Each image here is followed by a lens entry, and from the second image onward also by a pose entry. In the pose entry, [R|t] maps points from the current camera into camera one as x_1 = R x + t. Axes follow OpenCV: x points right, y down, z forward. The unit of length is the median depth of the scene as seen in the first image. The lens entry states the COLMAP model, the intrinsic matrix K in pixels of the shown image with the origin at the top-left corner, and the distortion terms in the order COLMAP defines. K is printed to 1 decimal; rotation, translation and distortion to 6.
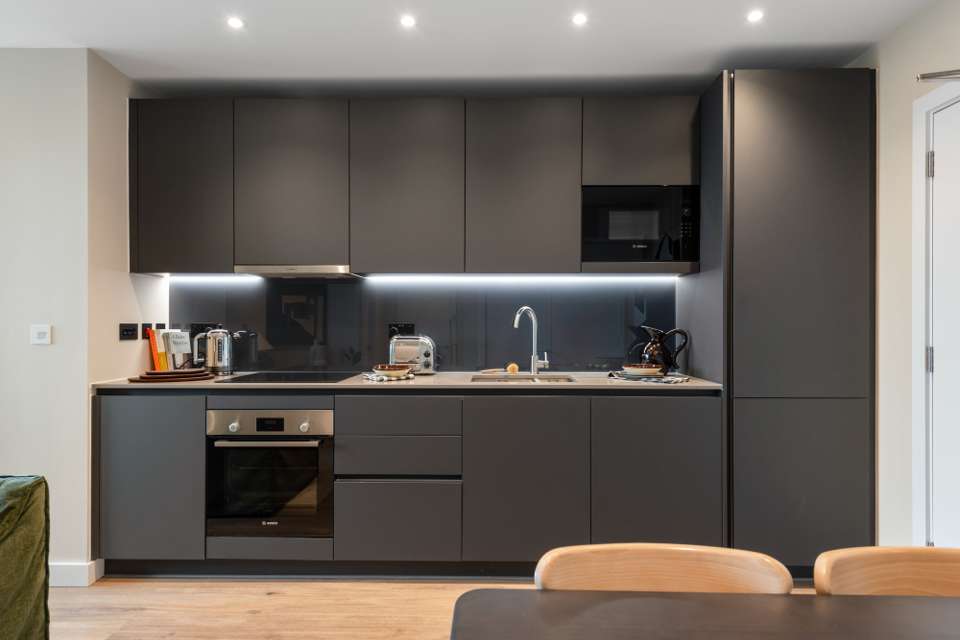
lens RADIAL K [[577.8, 0, 480.0], [0, 577.8, 320.0], [0, 0, 1]] dist [0.027863, 0.000465]
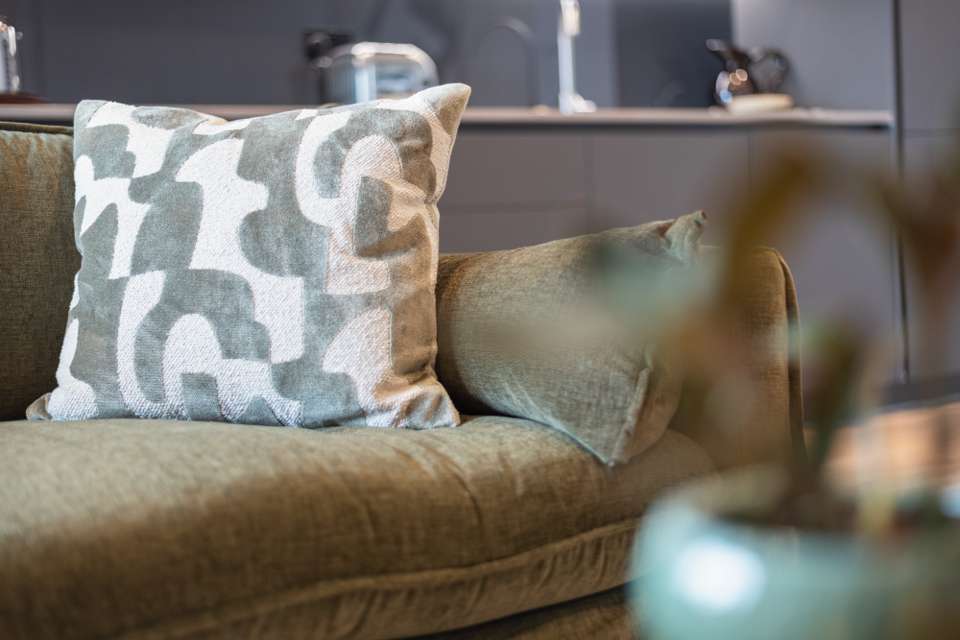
lens RADIAL K [[1395.4, 0, 480.0], [0, 1395.4, 320.0], [0, 0, 1]] dist [0.008444, 0.002751]
pose [[0.808433, -0.077060, 0.583521, -0.820905], [0.043372, 0.996497, 0.071509, 0.189074], [-0.586988, -0.032502, 0.808943, -0.021233]]
